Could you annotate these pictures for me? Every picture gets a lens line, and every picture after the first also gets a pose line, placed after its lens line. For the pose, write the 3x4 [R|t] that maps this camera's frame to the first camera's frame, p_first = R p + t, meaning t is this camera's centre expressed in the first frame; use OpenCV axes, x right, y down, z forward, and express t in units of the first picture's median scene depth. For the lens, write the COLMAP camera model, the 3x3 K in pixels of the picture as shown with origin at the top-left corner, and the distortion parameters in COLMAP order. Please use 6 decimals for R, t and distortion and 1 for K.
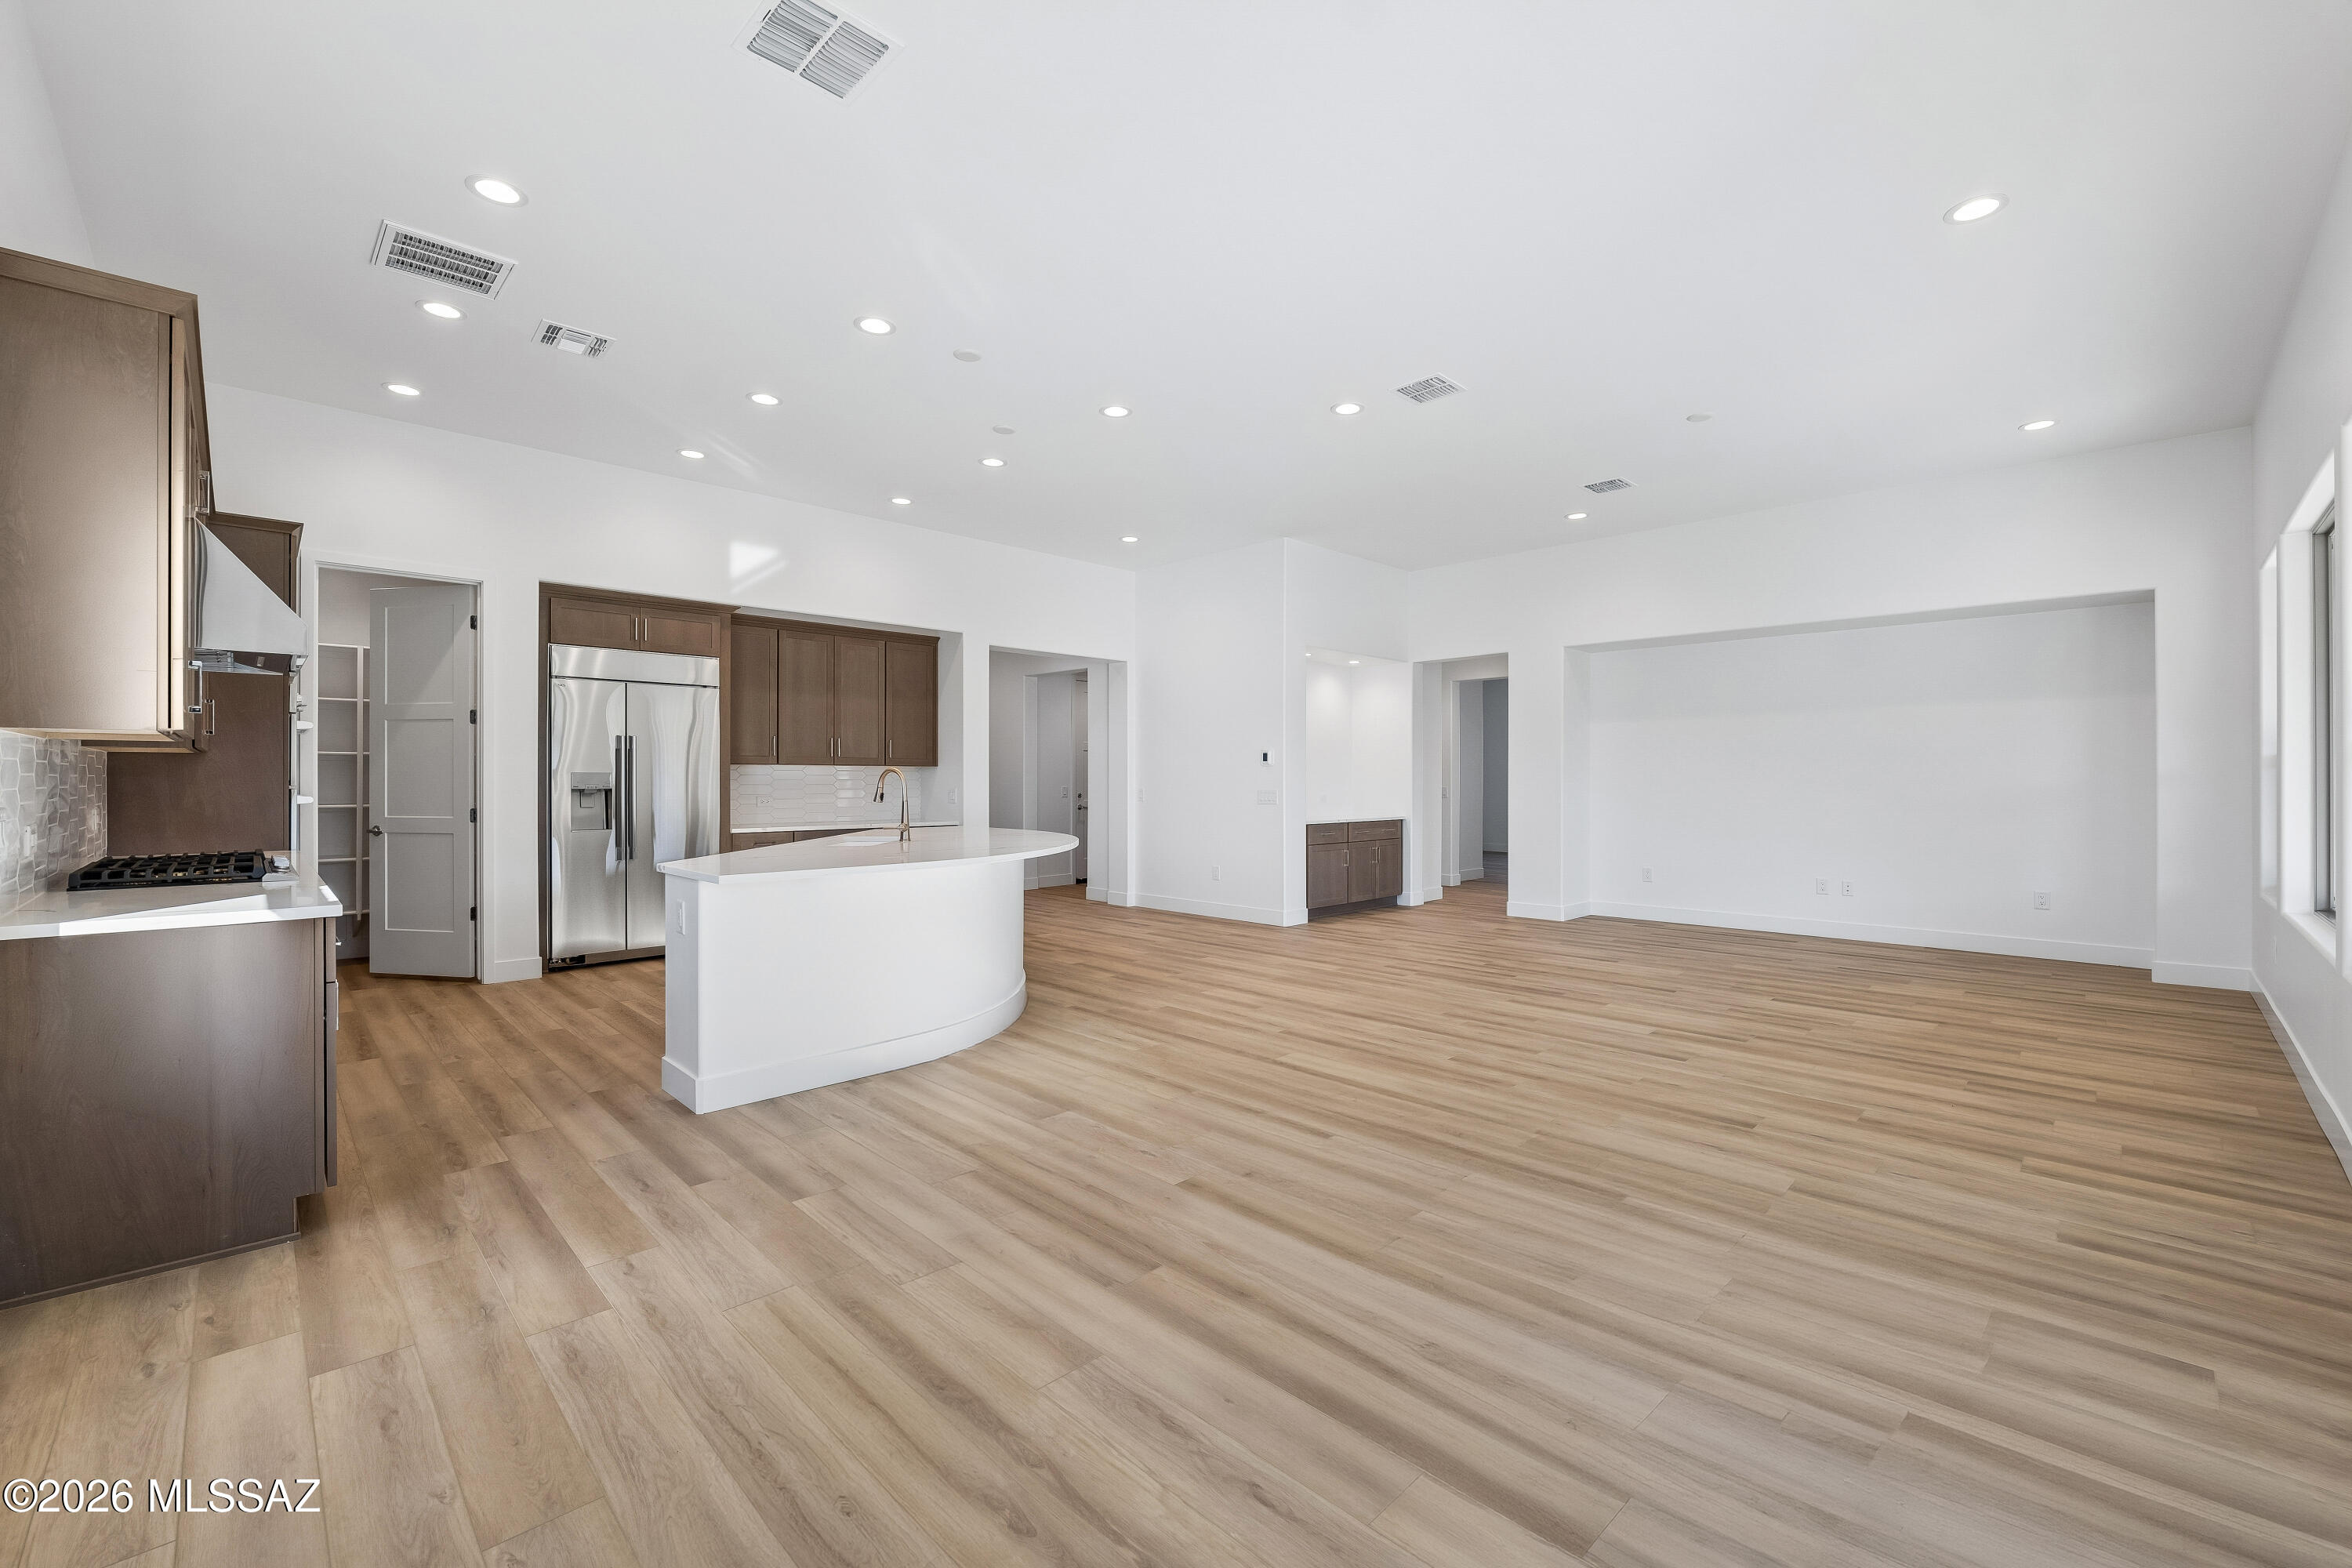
lens RADIAL K [[960.9, 0, 1173.8], [0, 960.9, 781.5], [0, 0, 1]] dist [-0.015660, 0.001707]
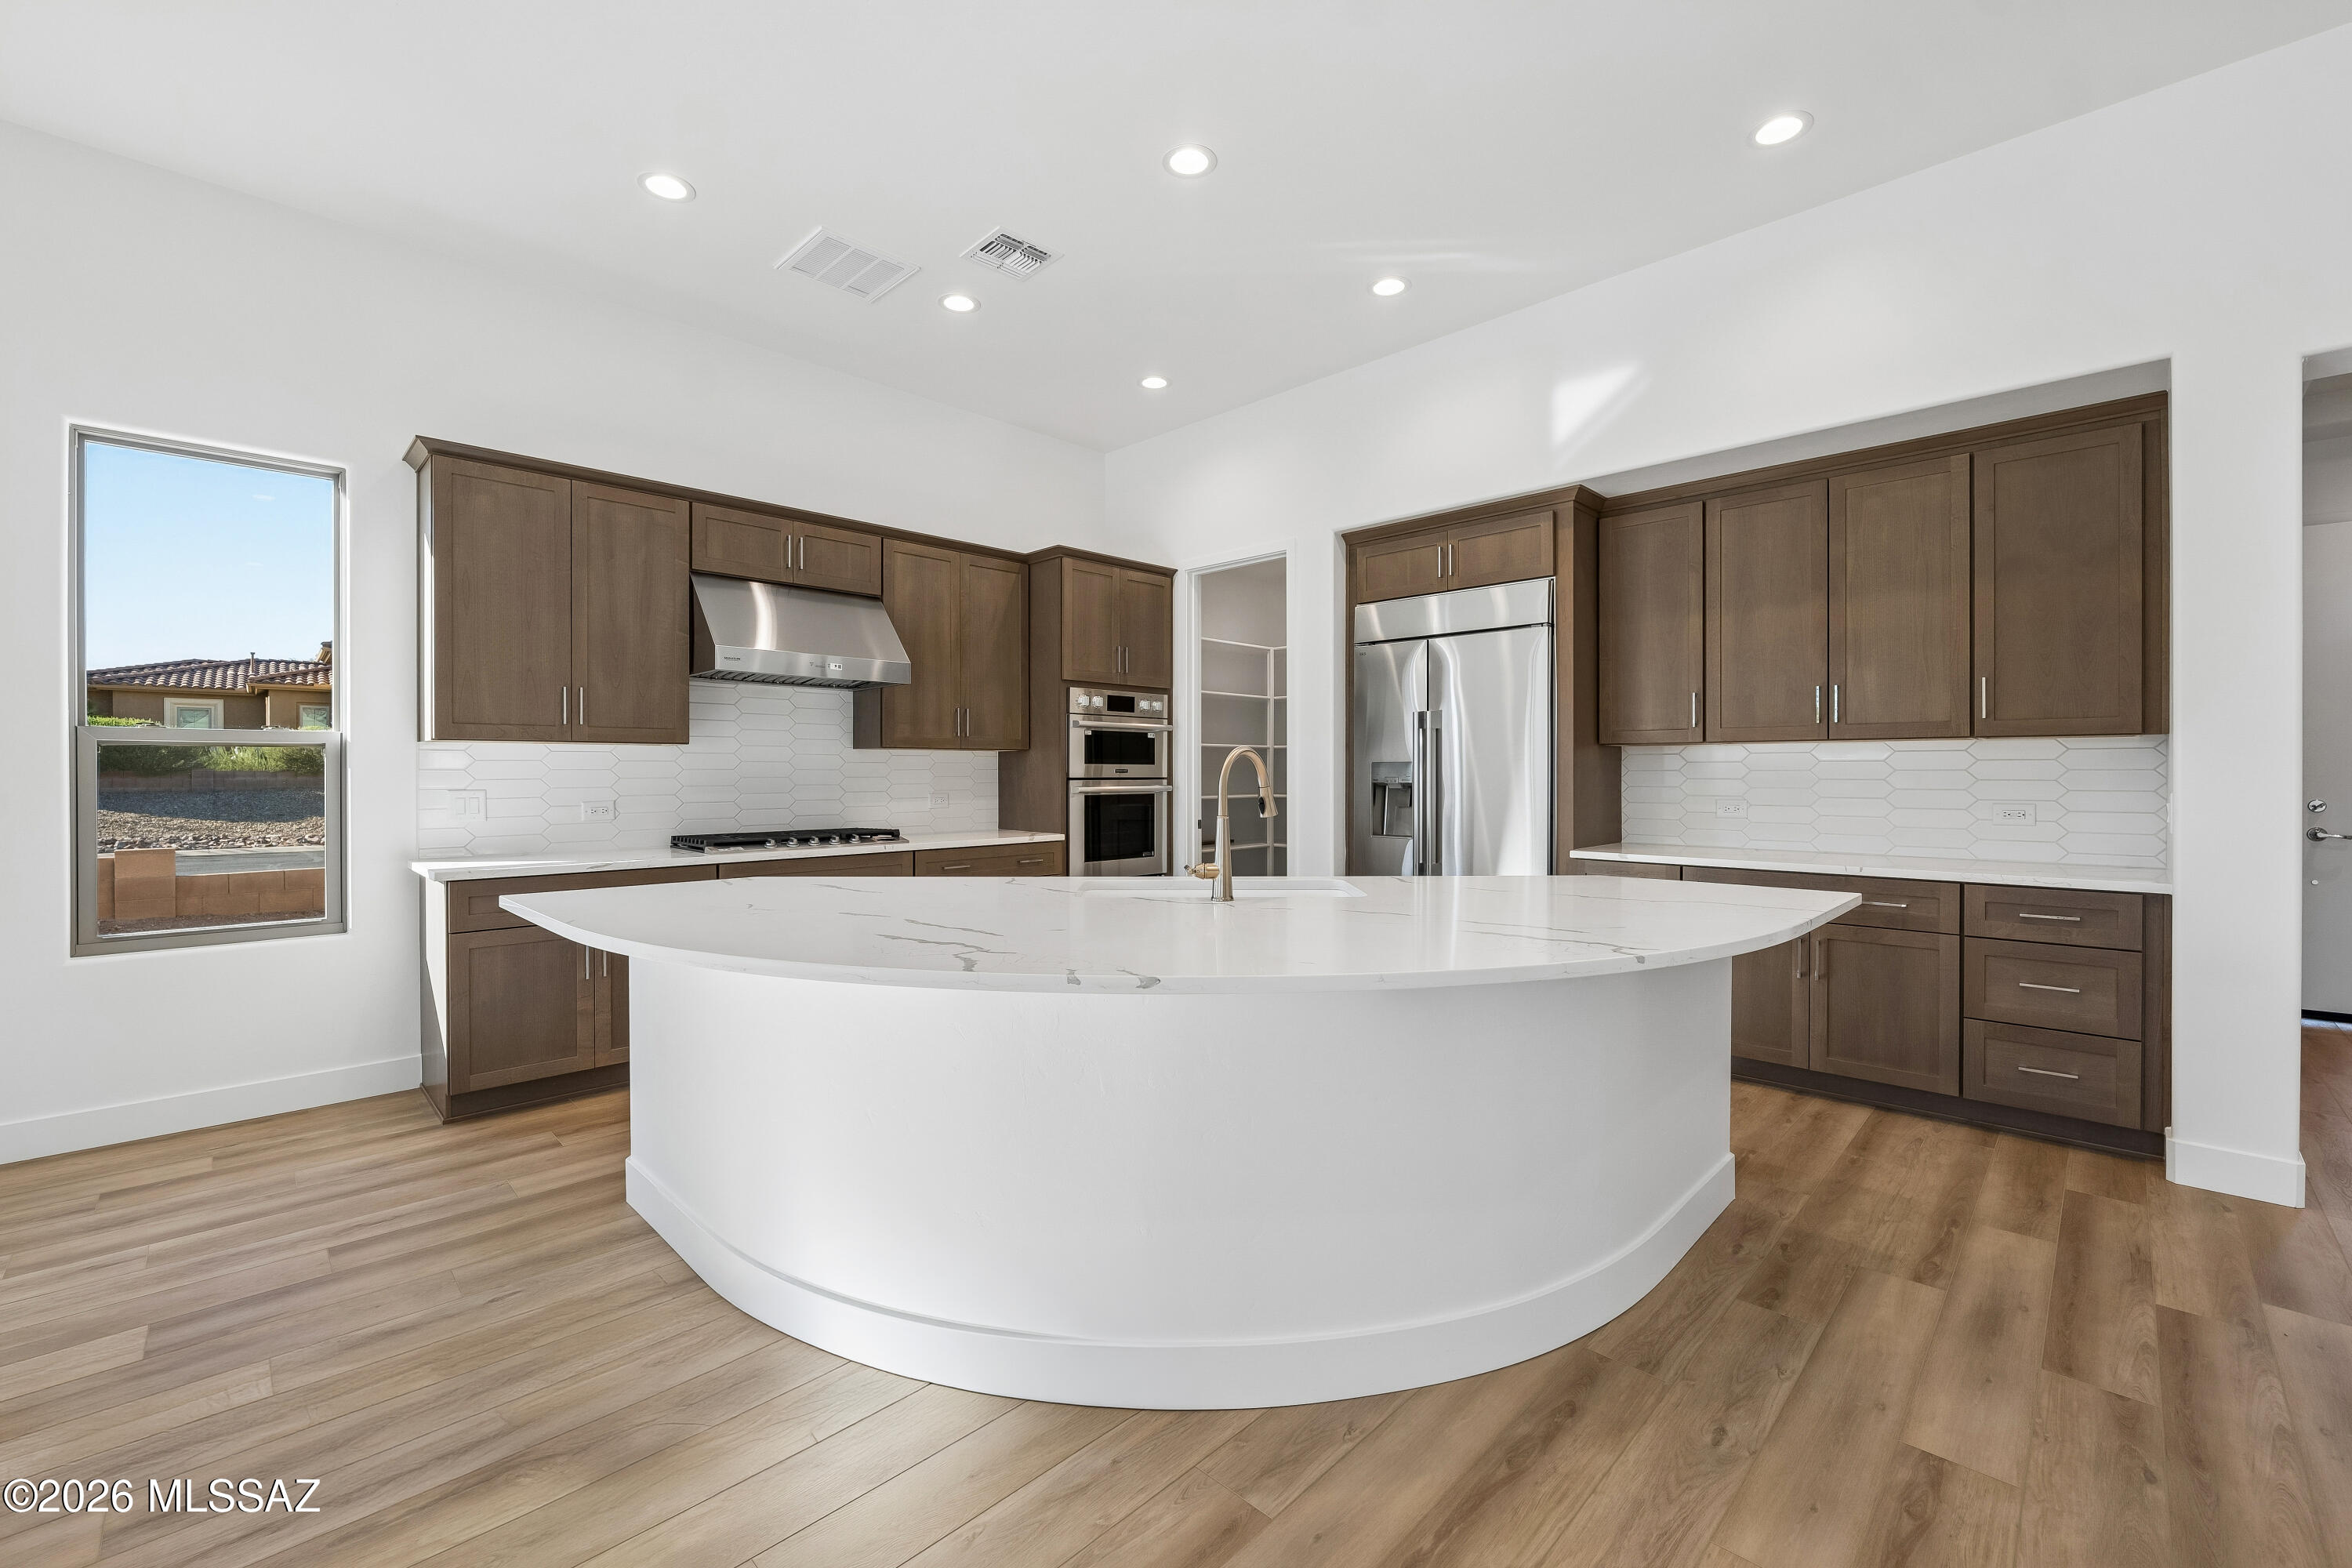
lens RADIAL K [[960.9, 0, 1172.3], [0, 960.9, 775.1], [0, 0, 1]] dist [-0.015660, 0.001707]
pose [[0.016767, 0.009867, -0.999811, 0.299918], [-0.000102, 0.999951, 0.009866, -0.010092], [0.999859, -0.000064, 0.016767, 1.471937]]
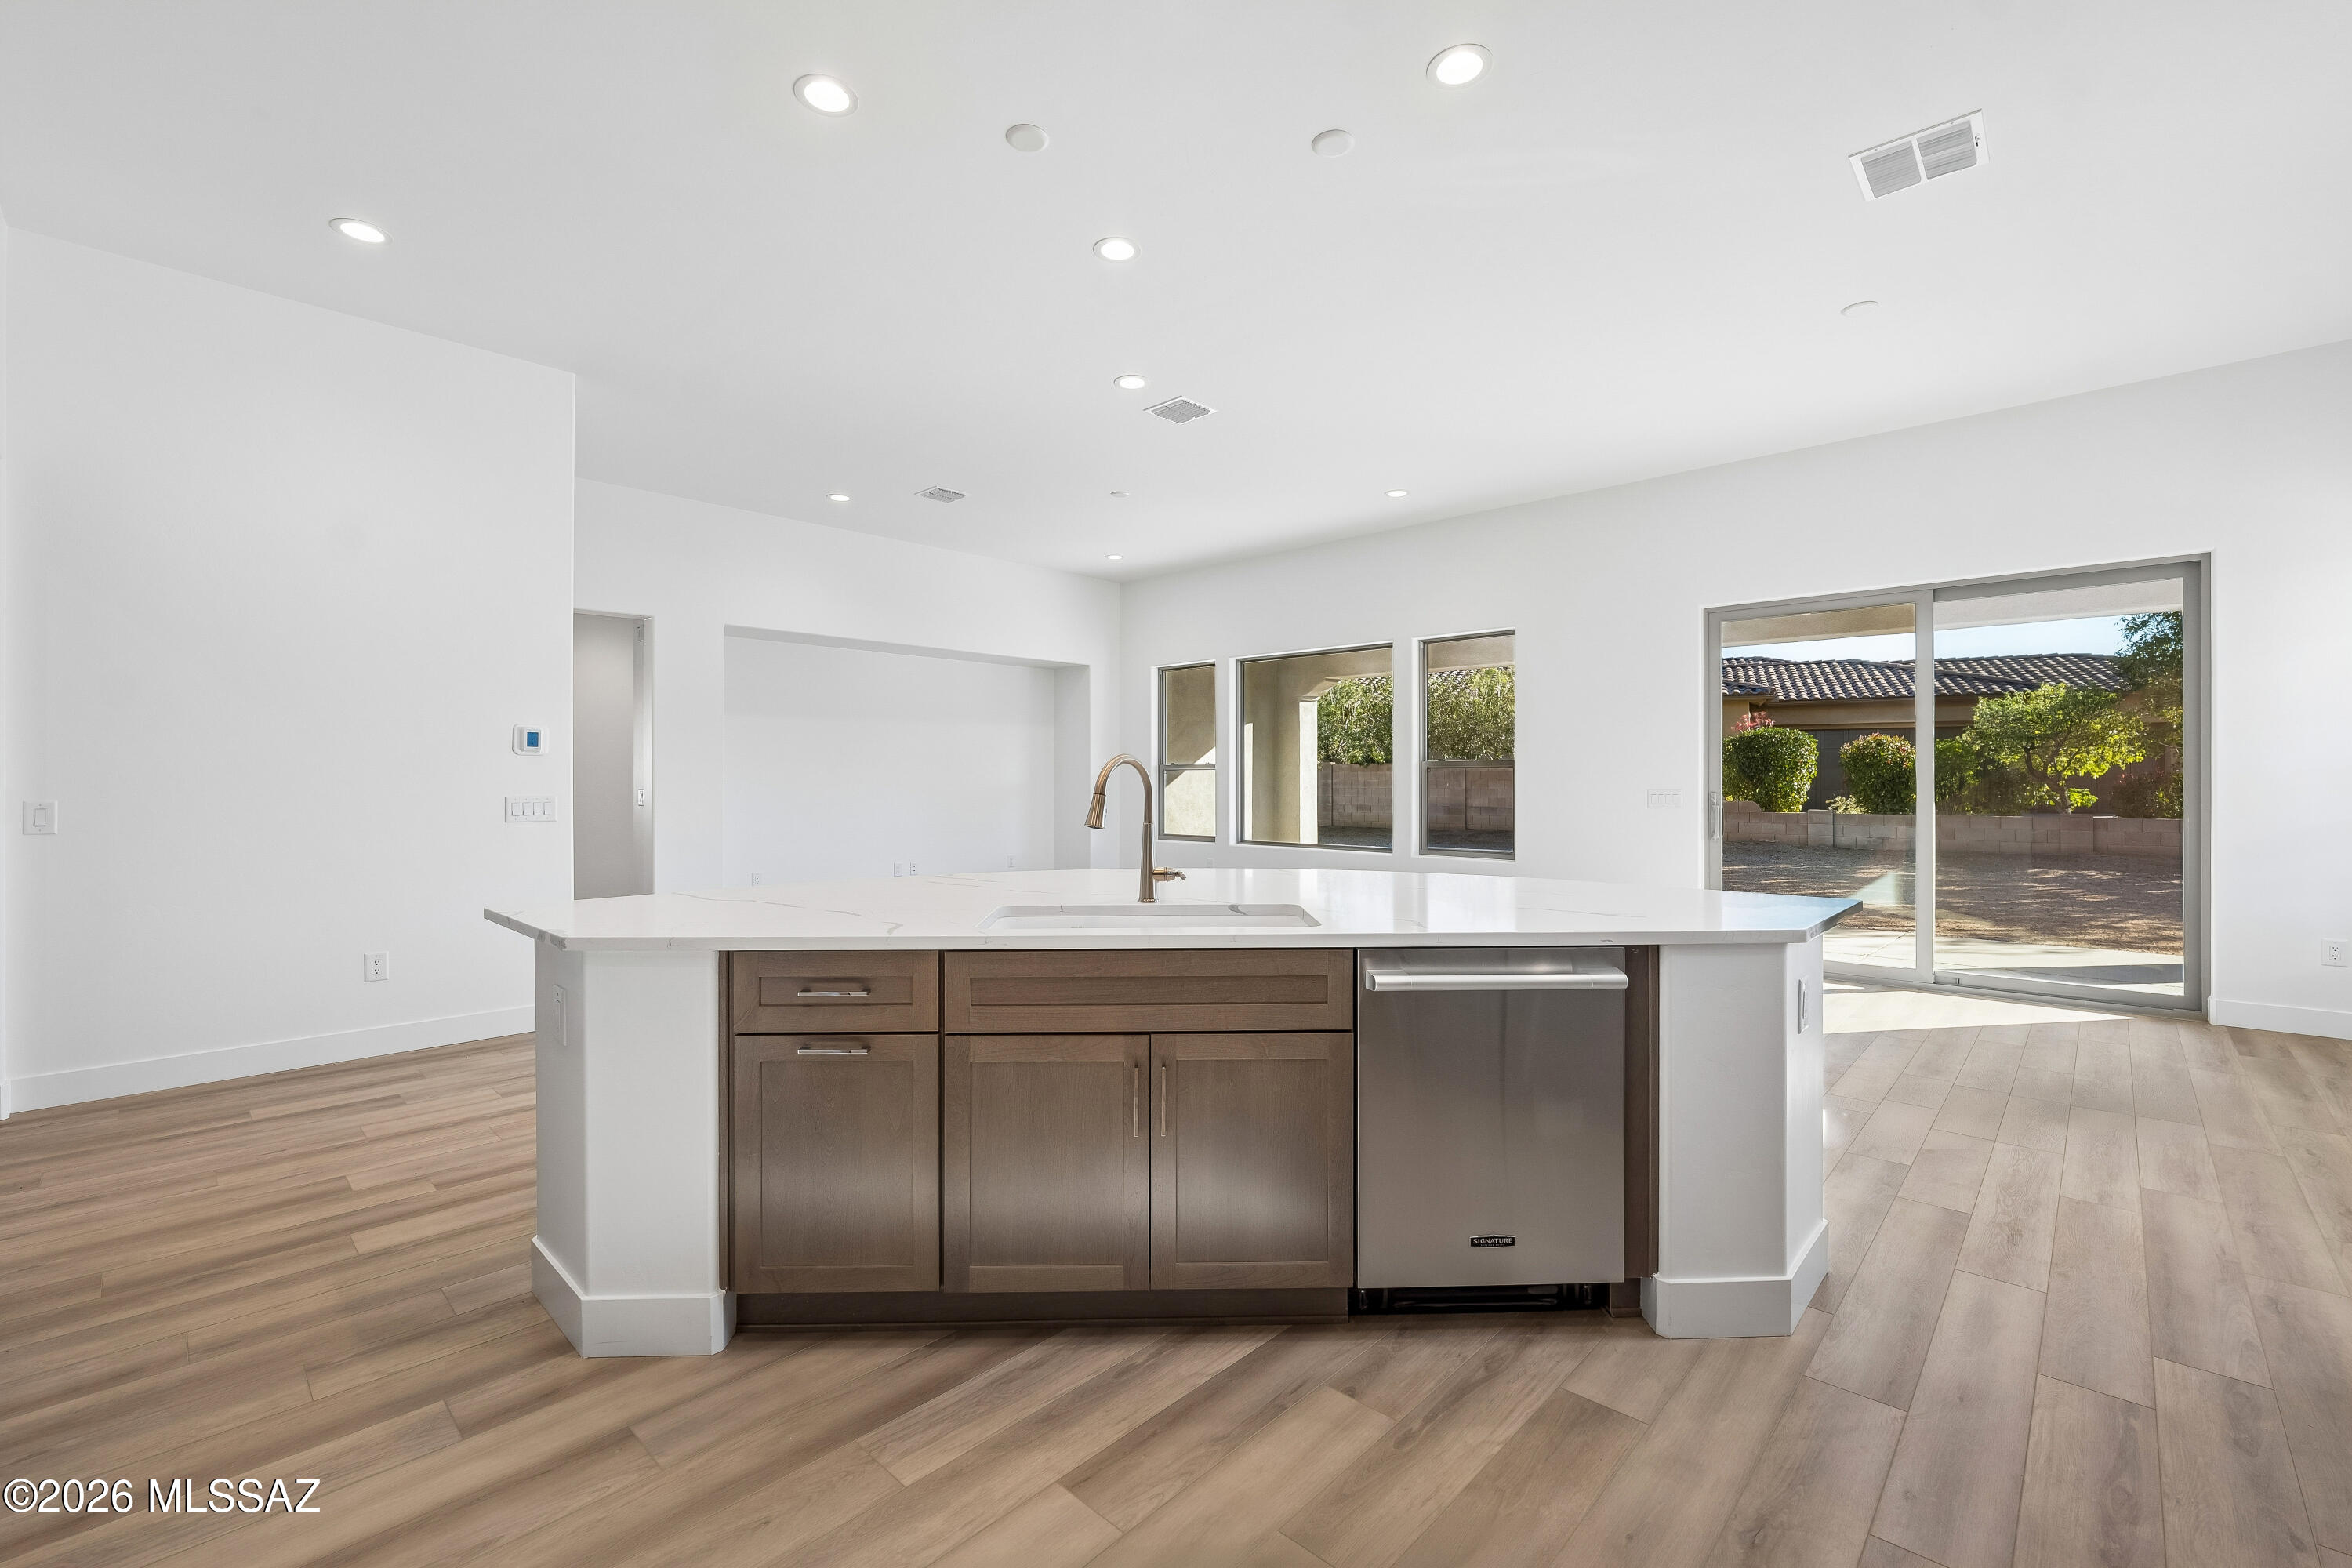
lens RADIAL K [[982.4, 0, 1192.4], [0, 982.4, 784.4], [0, 0, 1]] dist [0.000768, 0.001050]
pose [[-0.046872, -0.004081, 0.998893, -1.218455], [-0.002761, 0.999988, 0.003956, -0.003697], [-0.998897, -0.002572, -0.046882, 1.533913]]
